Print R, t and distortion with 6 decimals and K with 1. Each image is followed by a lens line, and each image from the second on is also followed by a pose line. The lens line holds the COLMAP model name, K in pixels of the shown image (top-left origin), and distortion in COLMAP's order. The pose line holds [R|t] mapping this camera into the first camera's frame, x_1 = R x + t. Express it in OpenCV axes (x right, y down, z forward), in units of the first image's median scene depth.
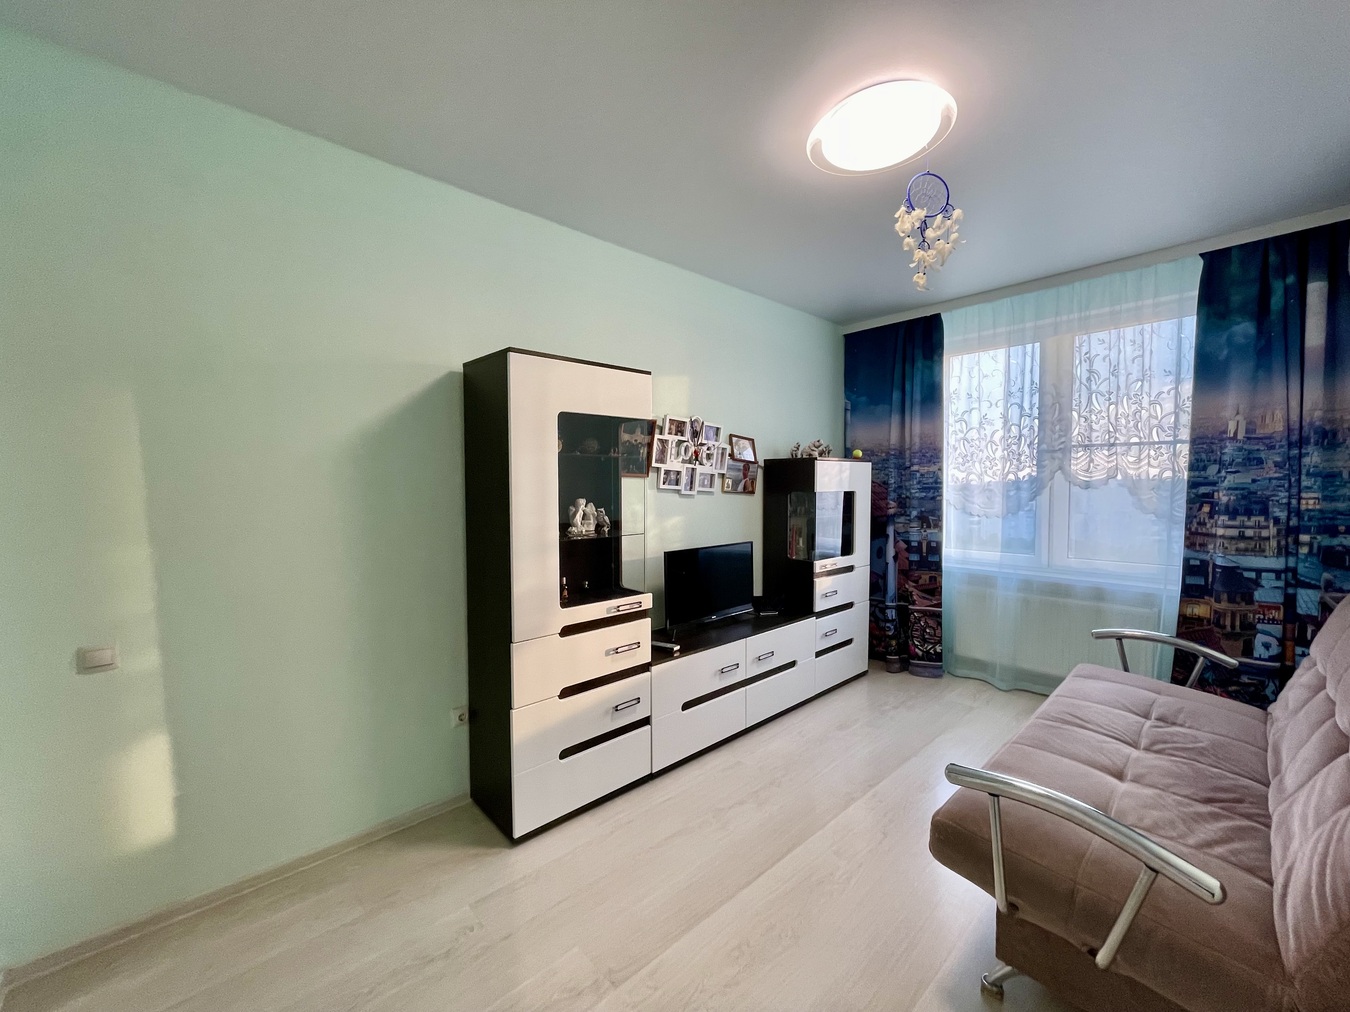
lens RADIAL K [[543.4, 0, 673.7], [0, 543.4, 507.0], [0, 0, 1]] dist [-0.004021, 0.000145]
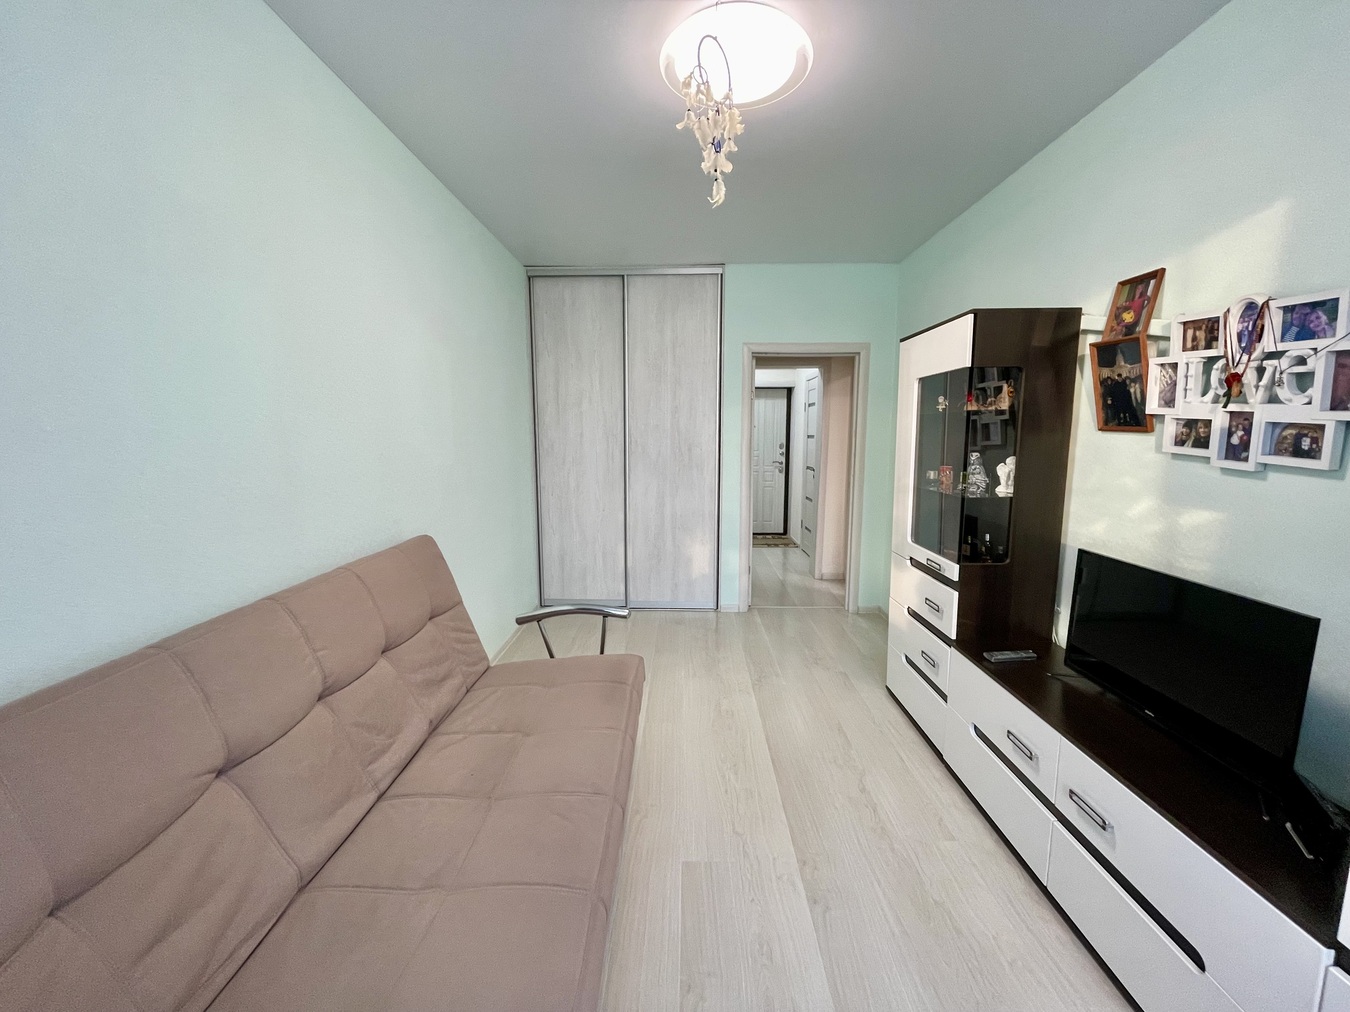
lens RADIAL K [[543.4, 0, 673.7], [0, 543.4, 507.0], [0, 0, 1]] dist [-0.004021, 0.000145]
pose [[-0.694579, 0.104764, -0.711747, 0.735477], [-0.027808, 0.984691, 0.172077, -0.060952], [0.718878, 0.139314, -0.681033, 1.024792]]
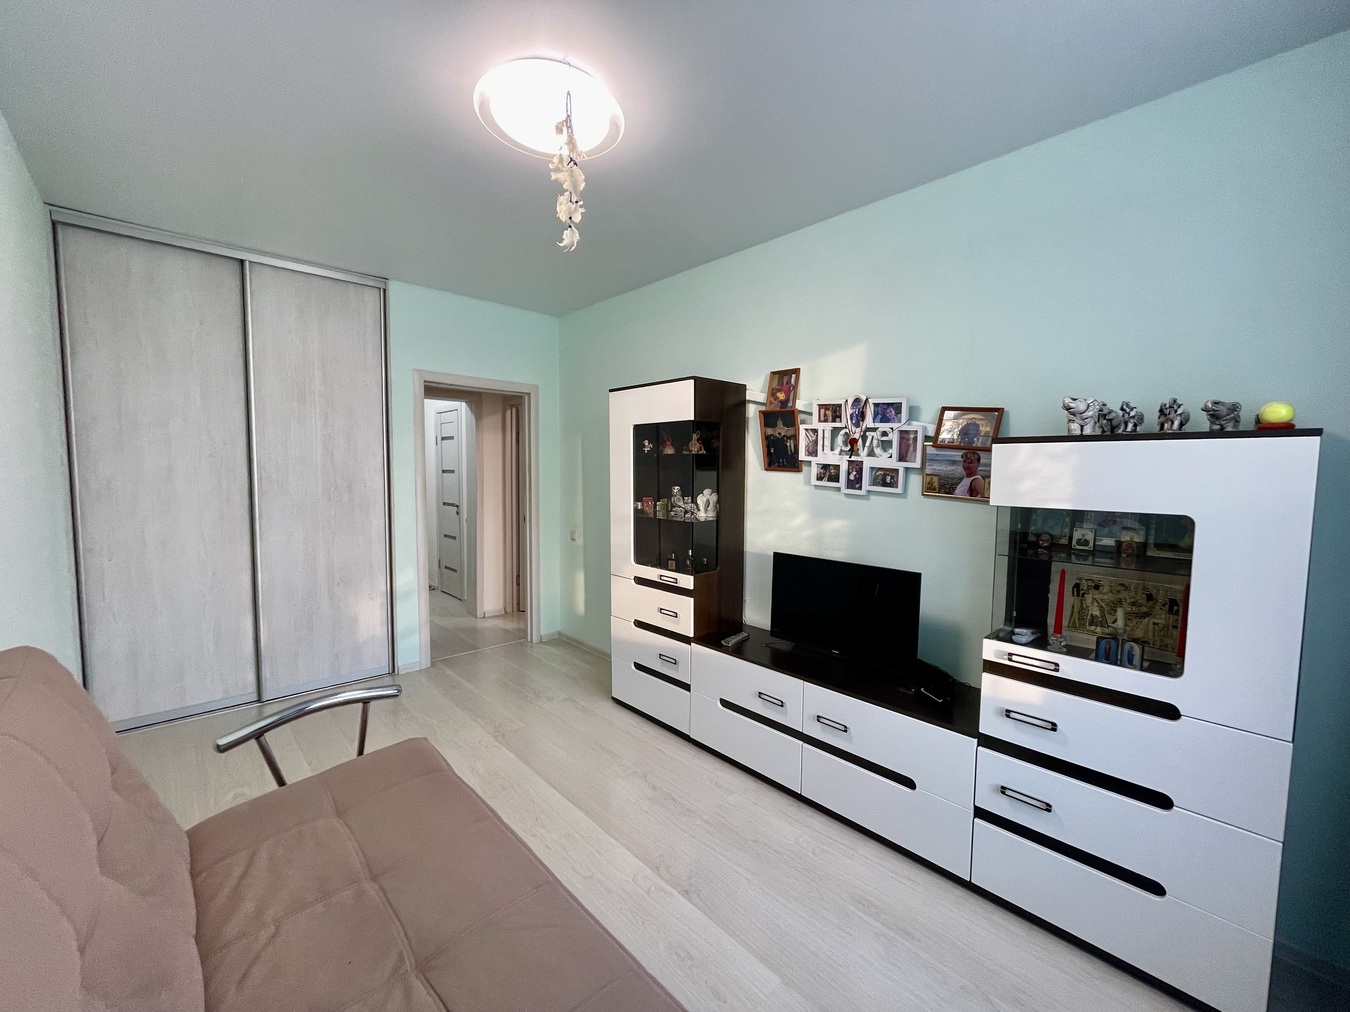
lens RADIAL K [[543.4, 0, 673.7], [0, 543.4, 507.0], [0, 0, 1]] dist [-0.004021, 0.000145]
pose [[0.007889, 0.077429, -0.996967, 0.858632], [-0.056461, 0.995442, 0.076864, -0.053372], [0.998374, 0.055684, 0.012225, 0.766301]]
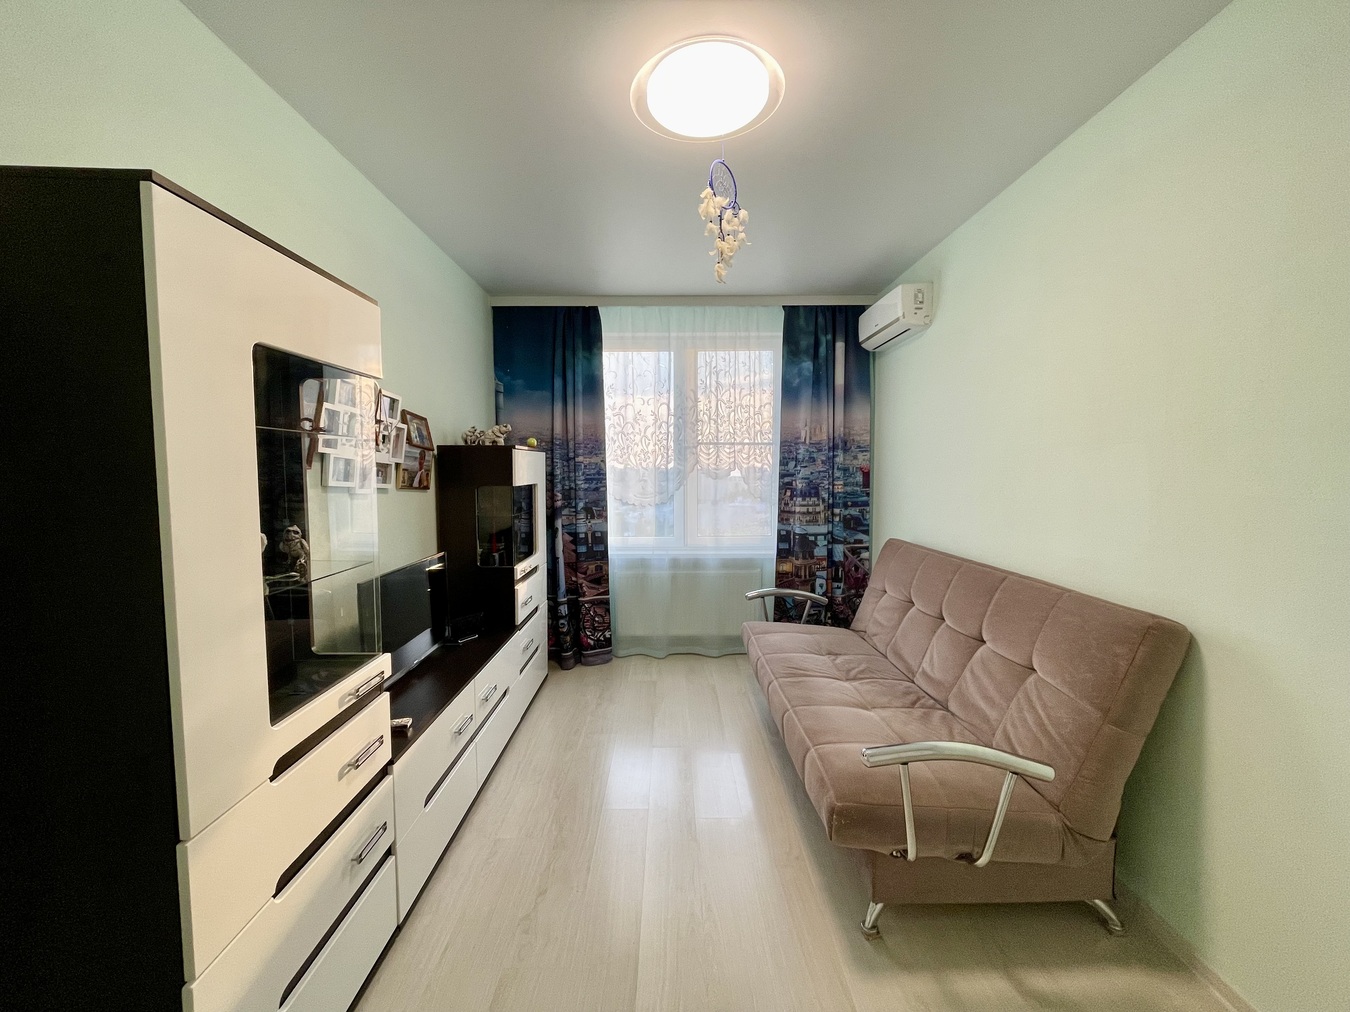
lens RADIAL K [[543.4, 0, 673.7], [0, 543.4, 507.0], [0, 0, 1]] dist [-0.004021, 0.000145]
pose [[0.672129, -0.048797, 0.738824, -0.226291], [0.030912, 0.998805, 0.037846, -0.021273], [-0.739789, -0.002598, 0.672834, 0.263057]]
